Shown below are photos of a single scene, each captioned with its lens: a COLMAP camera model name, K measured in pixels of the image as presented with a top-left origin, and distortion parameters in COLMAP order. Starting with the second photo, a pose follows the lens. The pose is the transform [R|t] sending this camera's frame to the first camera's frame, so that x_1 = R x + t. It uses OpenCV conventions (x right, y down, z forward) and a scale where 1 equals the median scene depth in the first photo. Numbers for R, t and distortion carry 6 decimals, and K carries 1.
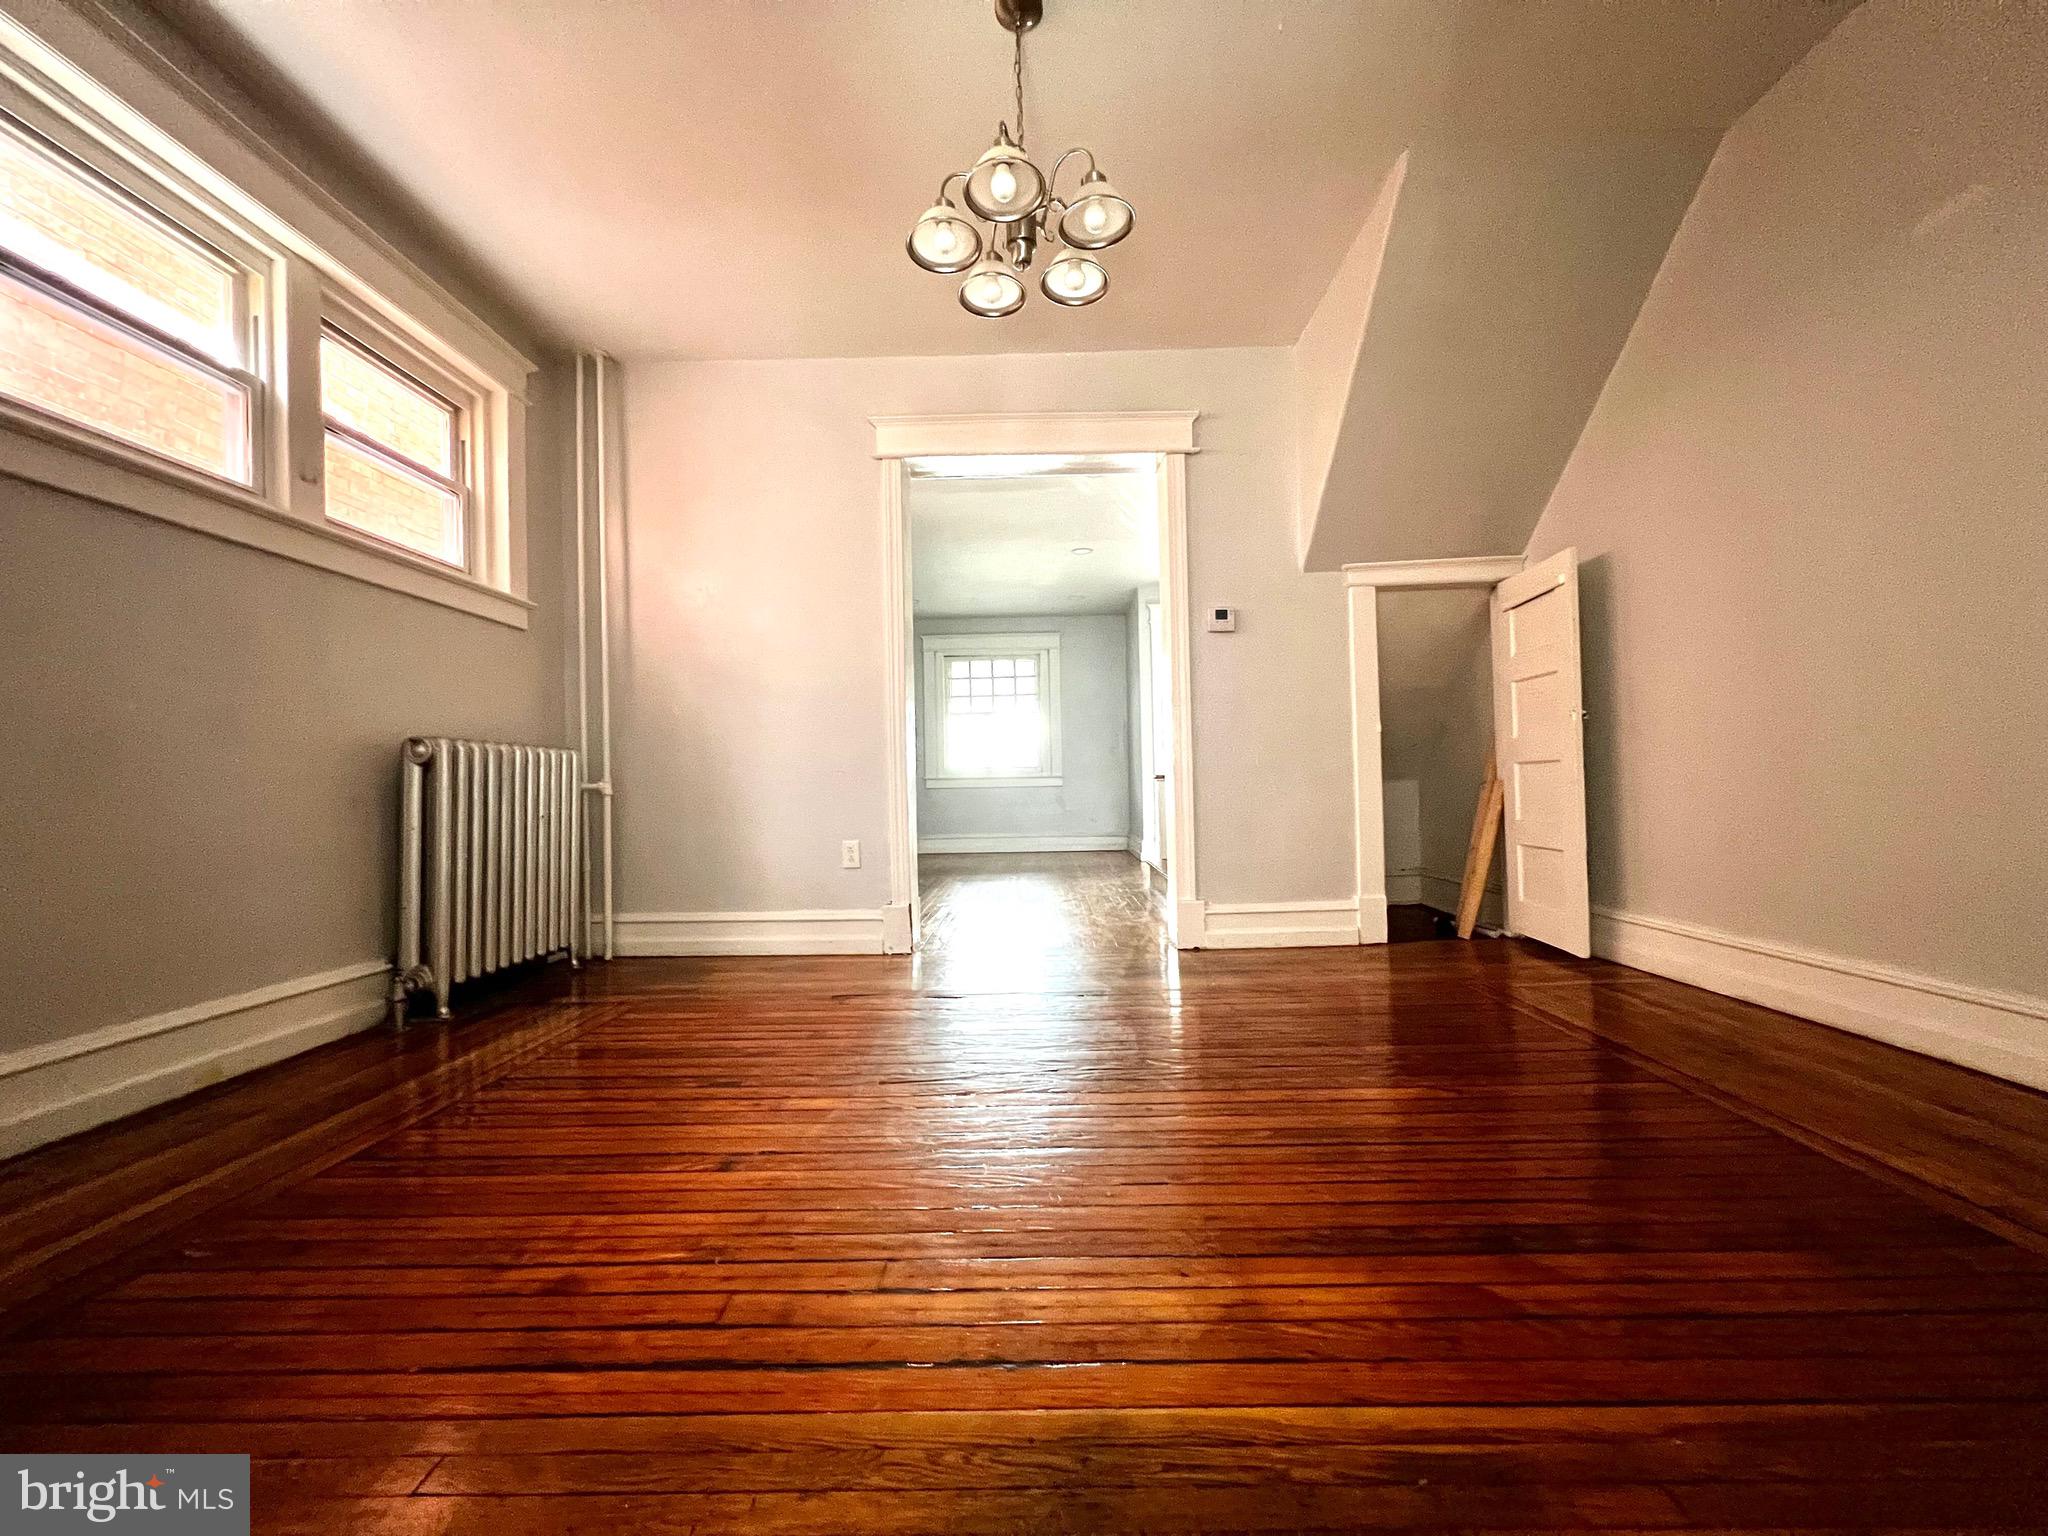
lens RADIAL K [[818.4, 0, 1026.9], [0, 818.4, 769.1], [0, 0, 1]] dist [-0.000754, -0.000006]
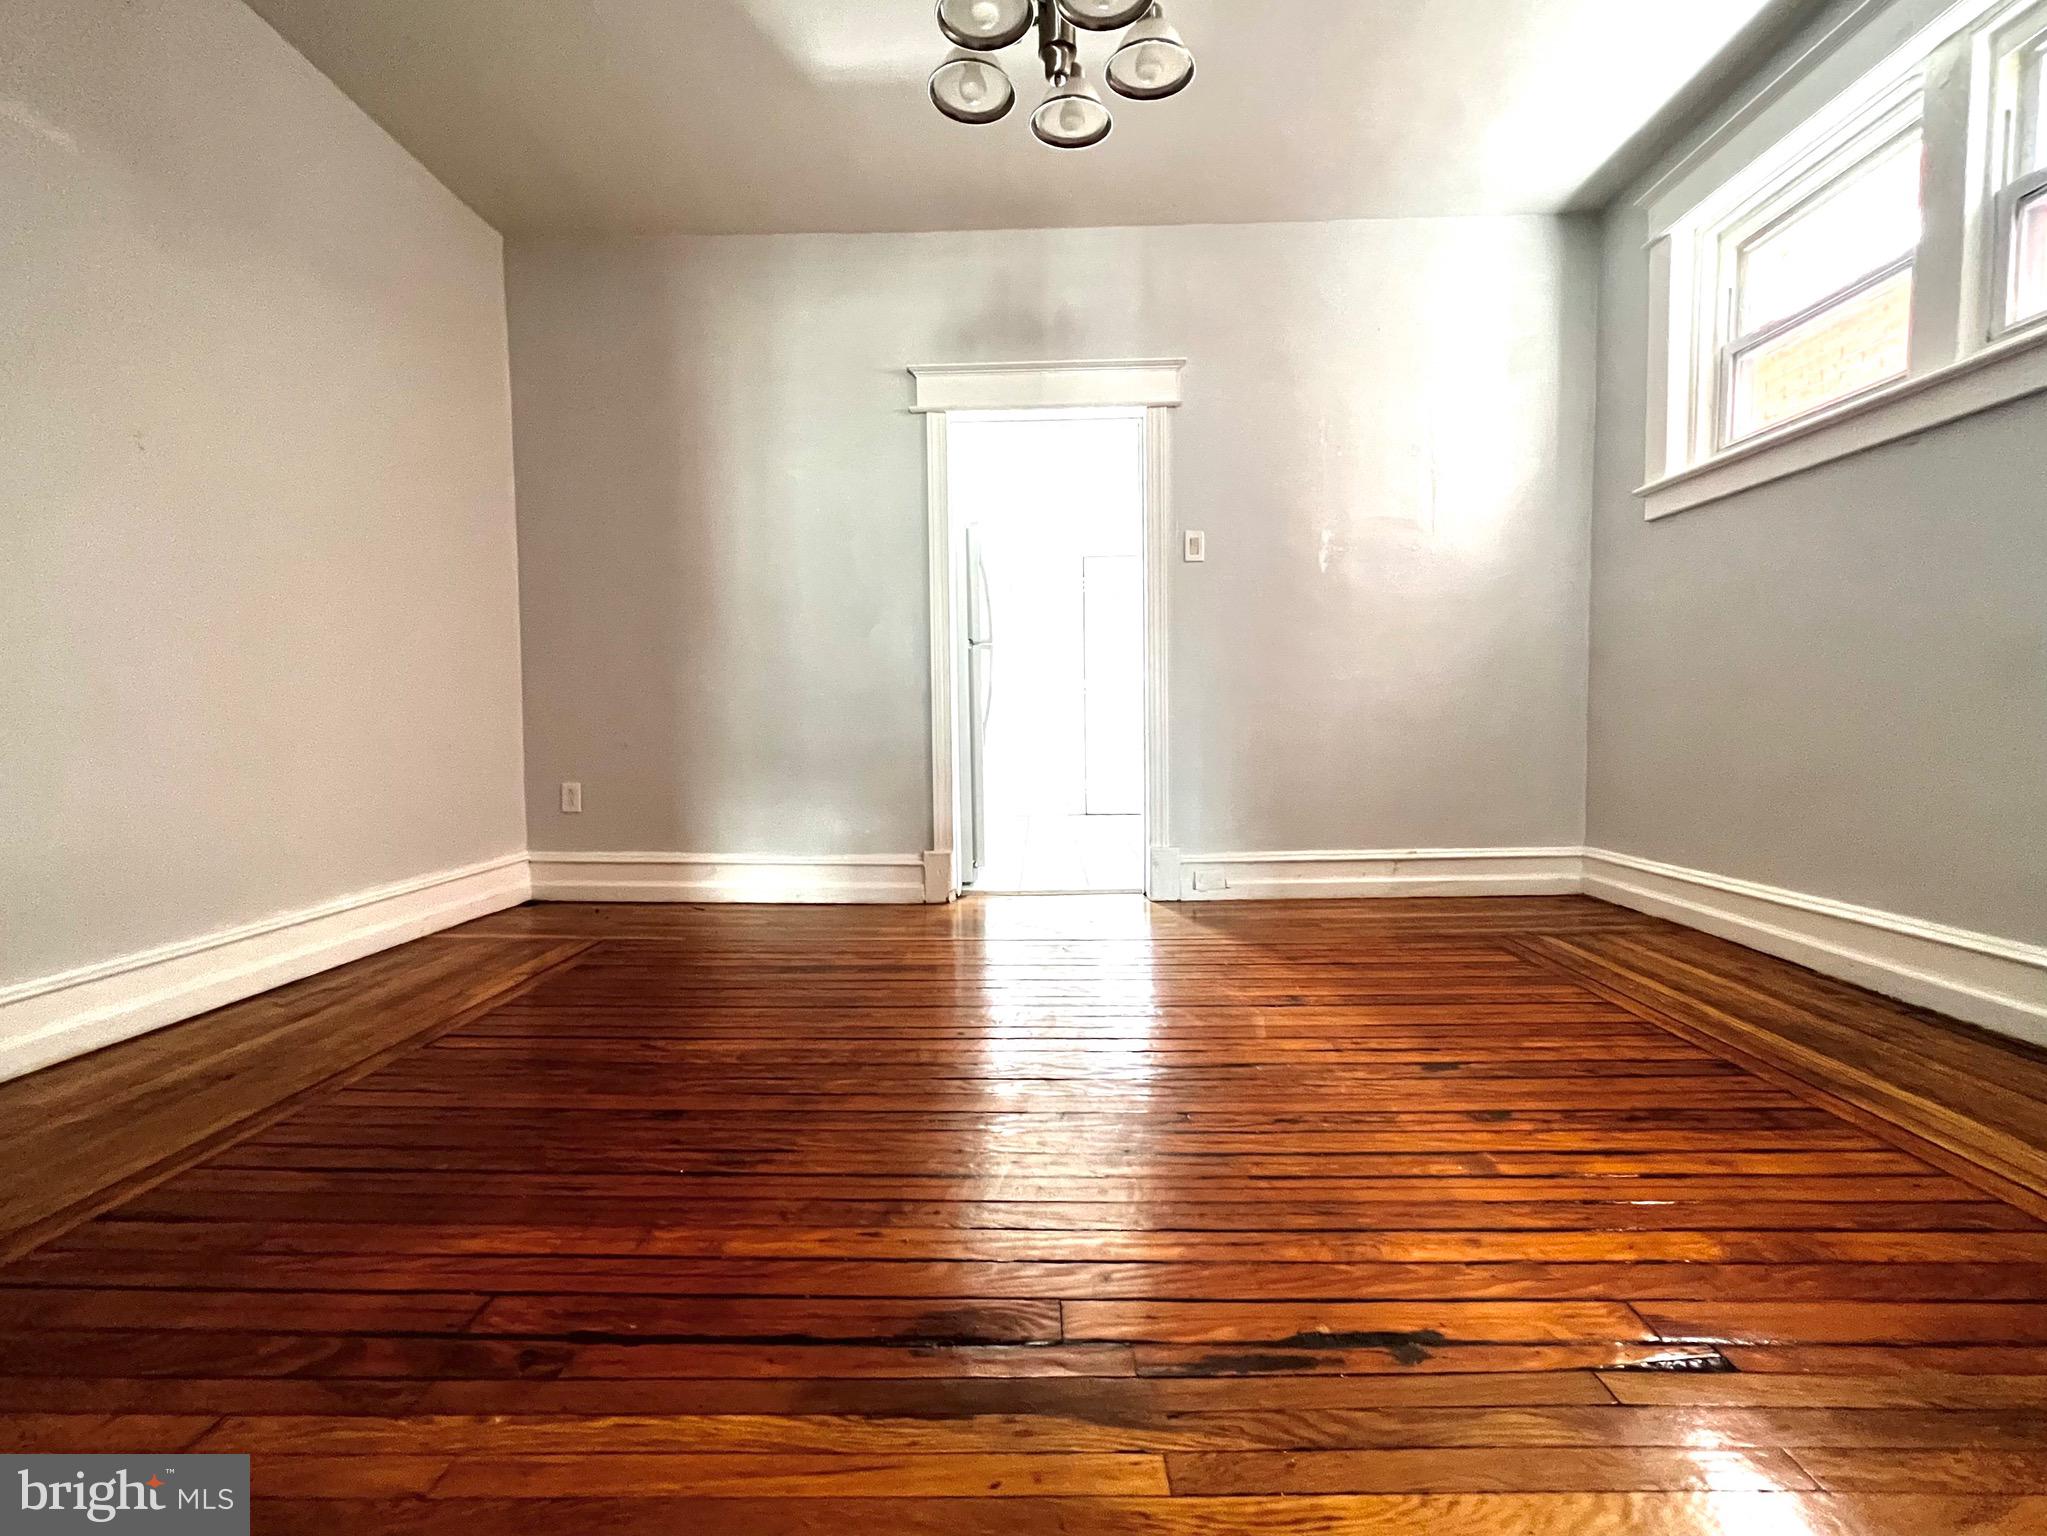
lens RADIAL K [[818.0, 0, 1026.1], [0, 818.0, 768.8], [0, 0, 1]] dist [-0.000754, -0.000006]
pose [[-0.999503, 0.031495, 0.001392, 0.051608], [0.031523, 0.998979, 0.032354, 0.041674], [-0.000371, 0.032382, -0.999475, 2.010197]]
